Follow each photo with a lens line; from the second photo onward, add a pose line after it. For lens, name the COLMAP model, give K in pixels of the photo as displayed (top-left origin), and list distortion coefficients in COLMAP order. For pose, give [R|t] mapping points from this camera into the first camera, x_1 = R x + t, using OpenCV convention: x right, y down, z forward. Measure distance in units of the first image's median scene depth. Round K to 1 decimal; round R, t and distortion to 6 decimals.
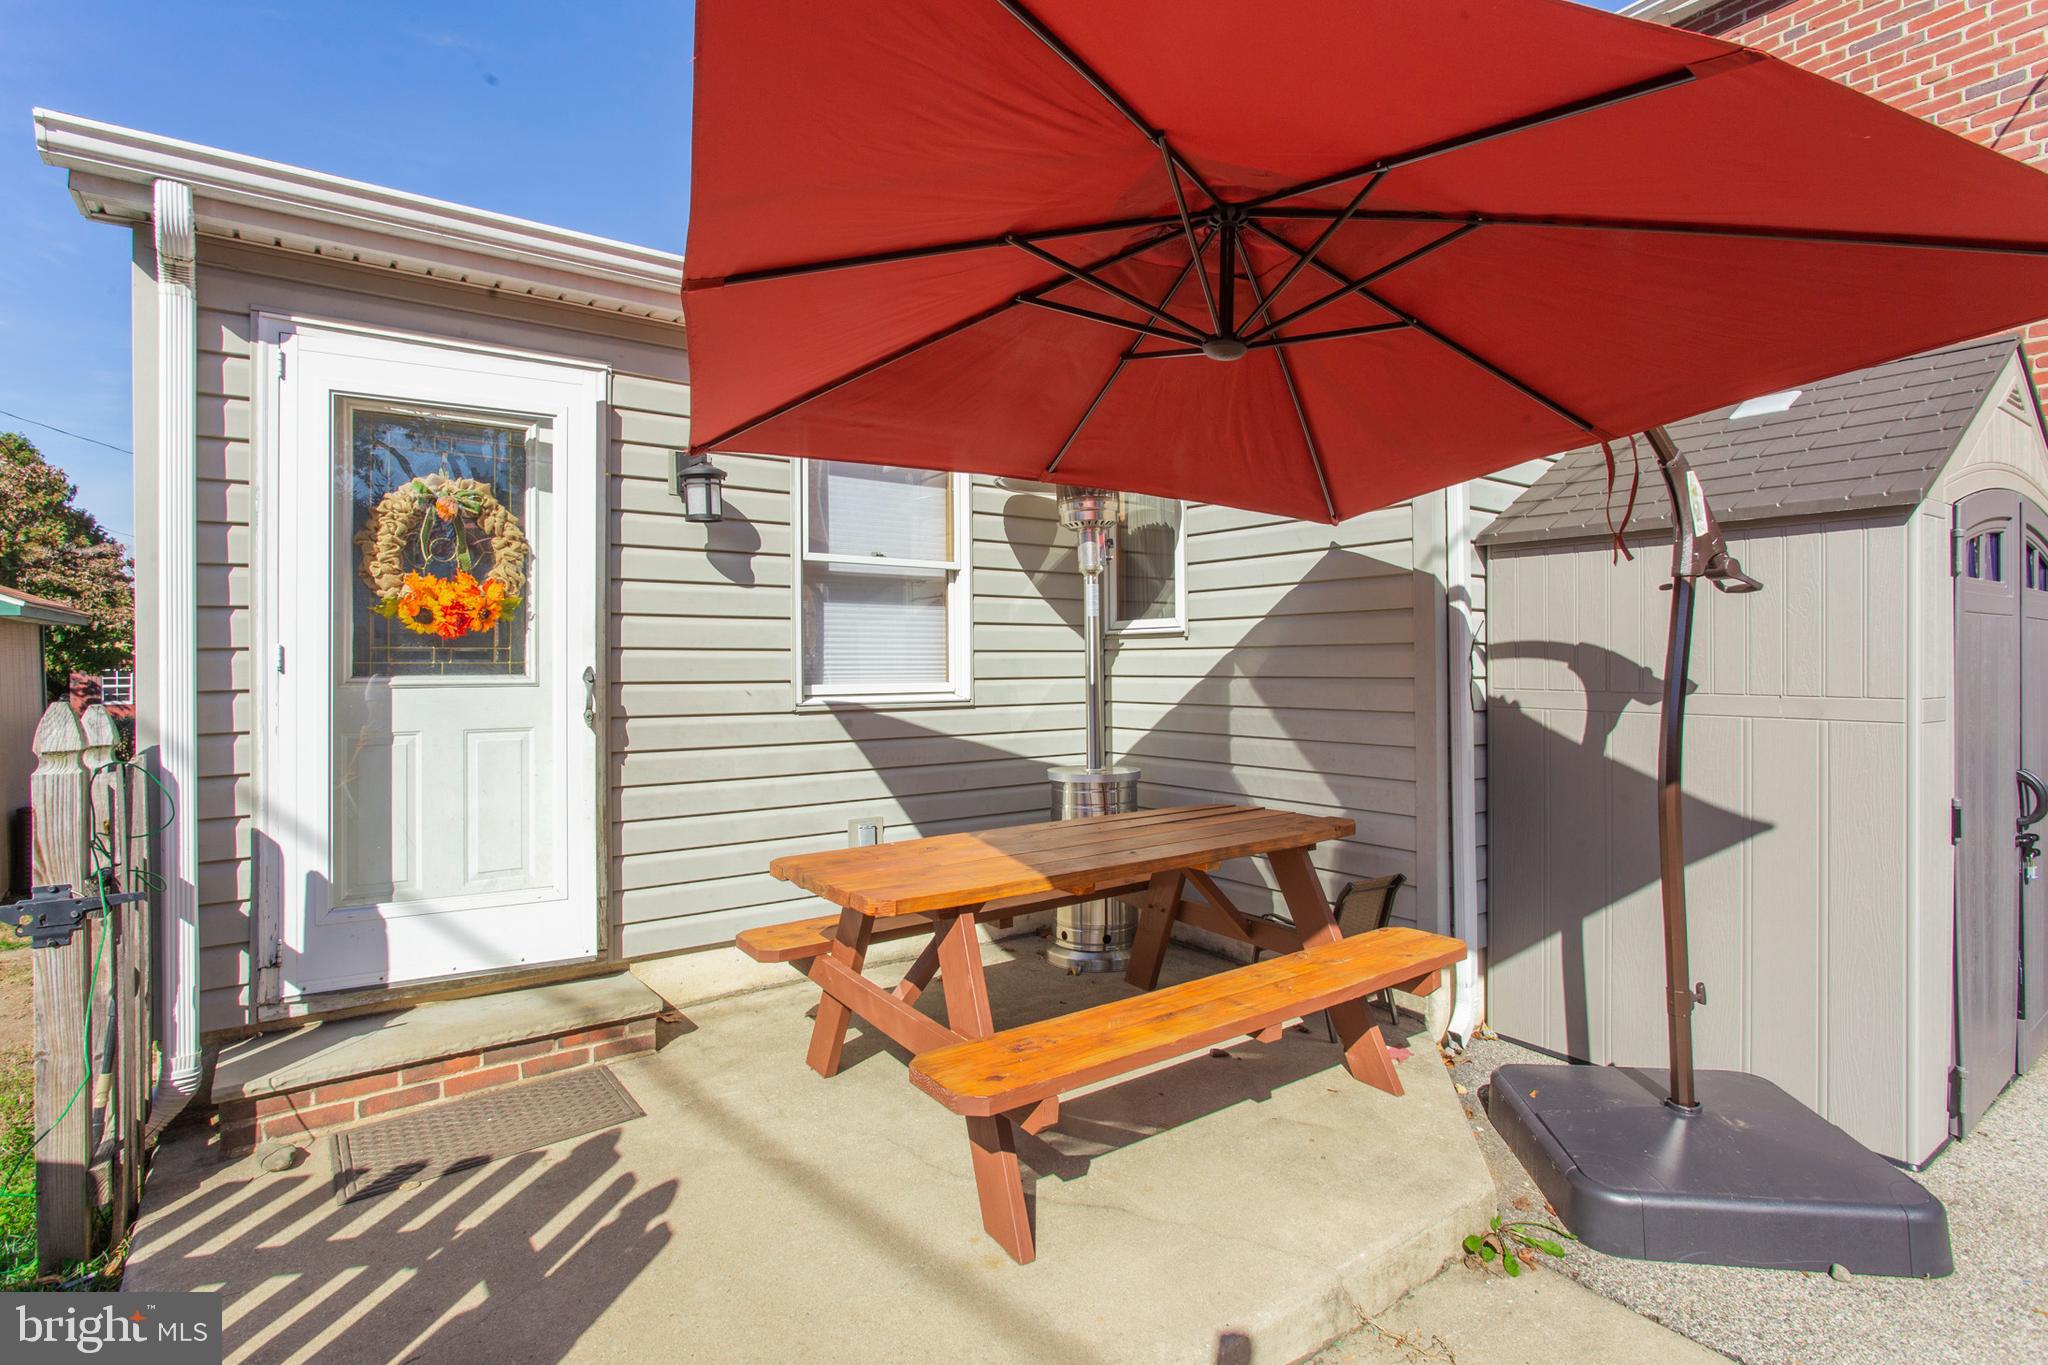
lens RADIAL K [[994.2, 0, 998.8], [0, 994.2, 668.3], [0, 0, 1]] dist [-0.005529, 0.001175]
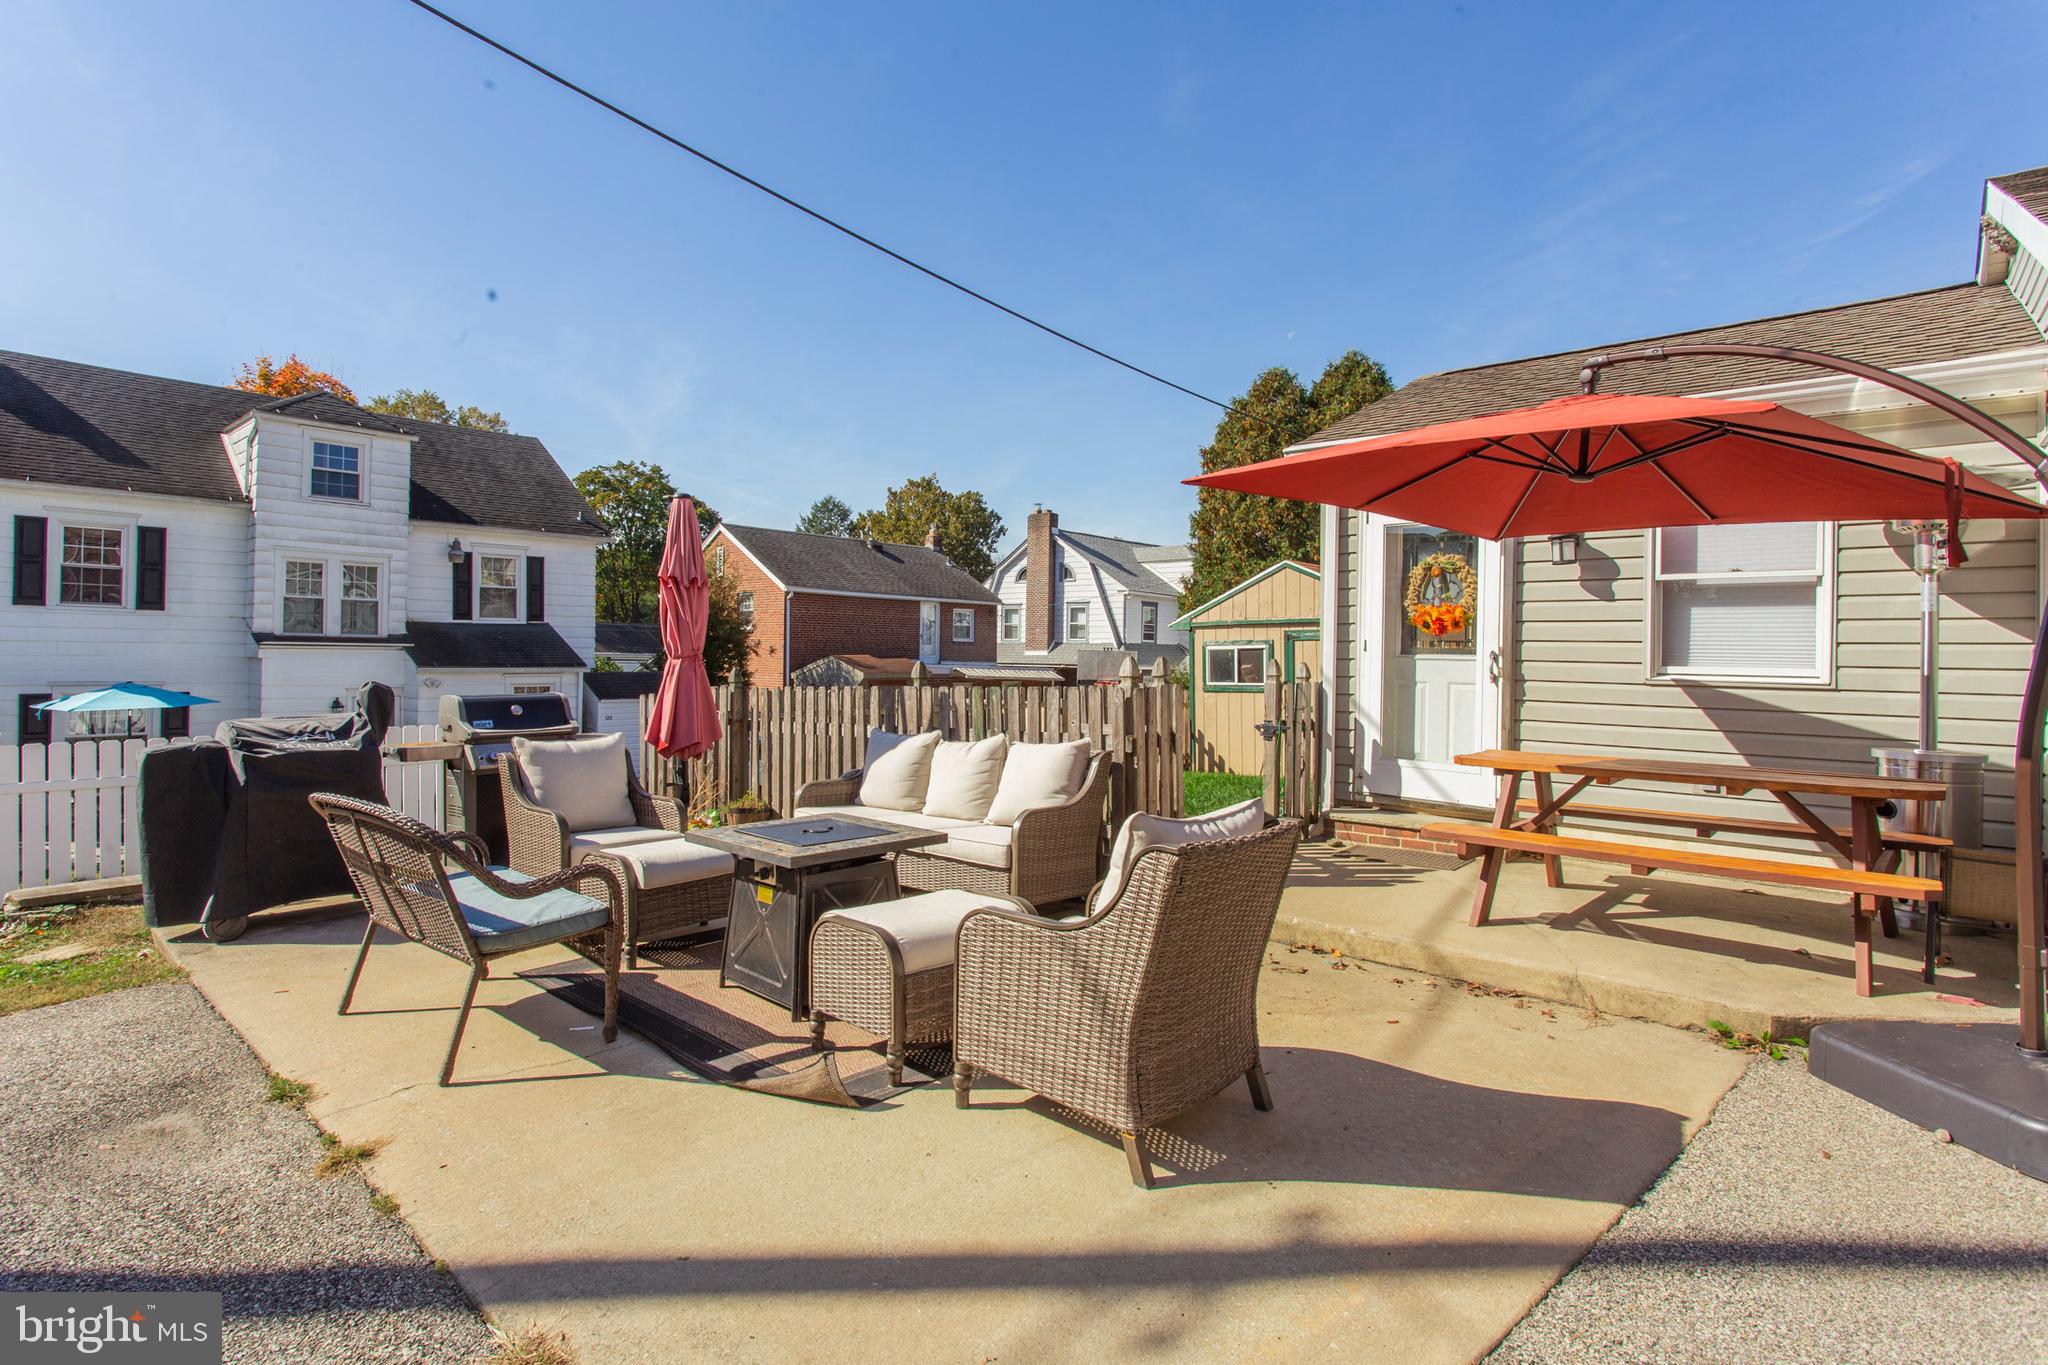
lens RADIAL K [[994.2, 0, 998.8], [0, 994.2, 668.3], [0, 0, 1]] dist [-0.005529, 0.001175]
pose [[0.241333, 0.035798, -0.969782, 1.163050], [-0.008880, 0.999359, 0.034680, -0.025696], [0.970402, 0.000242, 0.241496, -0.341434]]
